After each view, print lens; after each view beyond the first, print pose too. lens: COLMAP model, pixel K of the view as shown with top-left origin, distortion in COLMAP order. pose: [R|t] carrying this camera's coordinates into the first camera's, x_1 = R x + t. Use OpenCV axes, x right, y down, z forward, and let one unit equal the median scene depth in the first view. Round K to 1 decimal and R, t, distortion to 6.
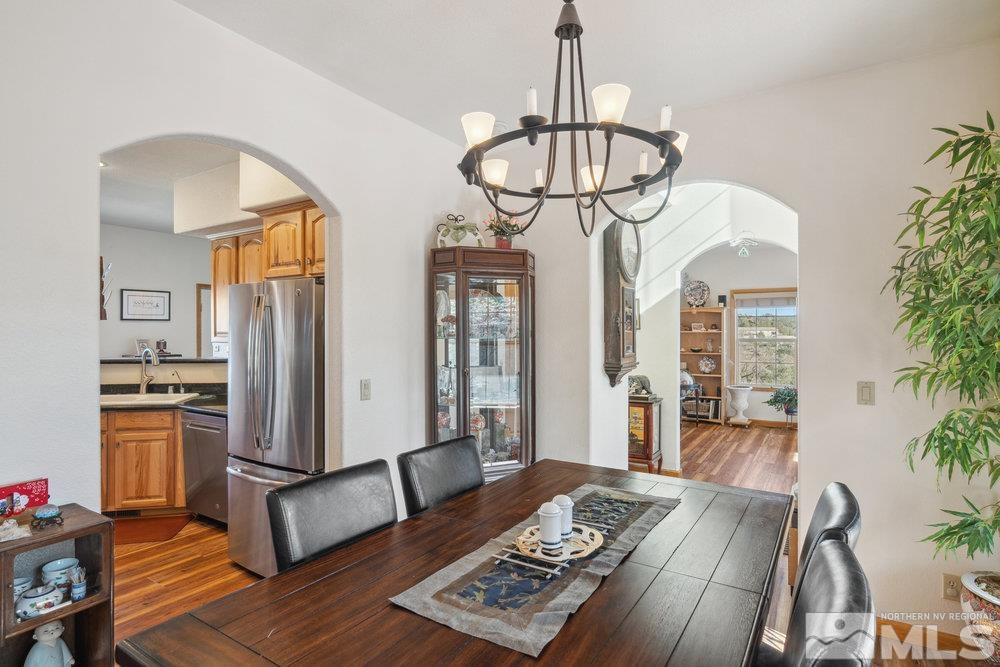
lens RADIAL K [[516.5, 0, 500.0], [0, 516.5, 333.5], [0, 0, 1]] dist [-0.005106, 0.000728]
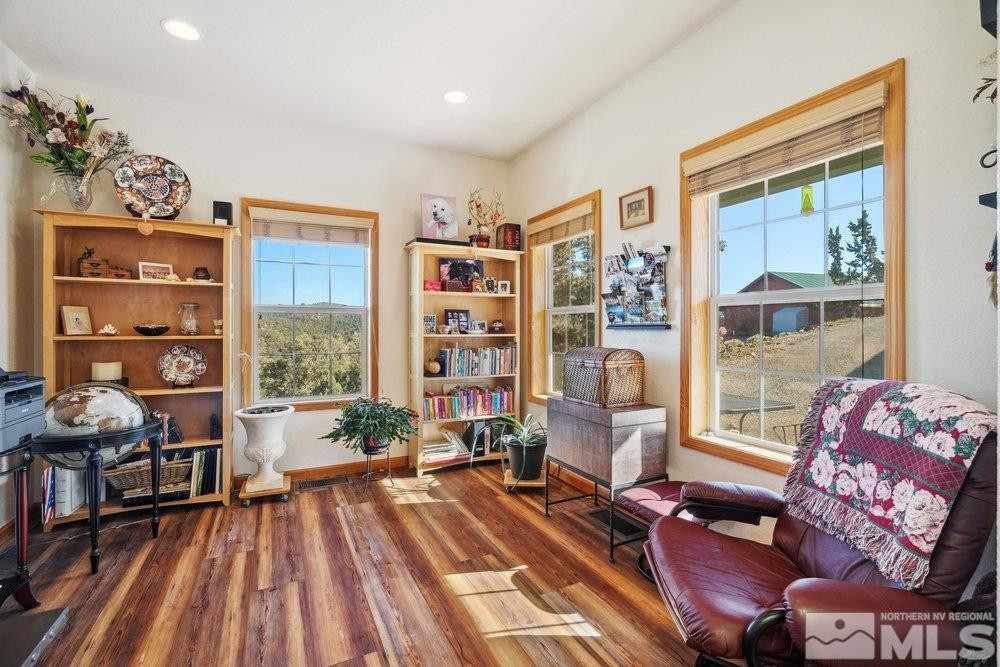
lens RADIAL K [[452.1, 0, 497.7], [0, 452.1, 328.1], [0, 0, 1]] dist [-0.000019, 0.000281]
pose [[0.518623, -0.001011, 0.855002, 0.224105], [-0.000962, 0.999998, 0.001766, 0.030574], [-0.855002, -0.001738, 0.518621, 0.601018]]
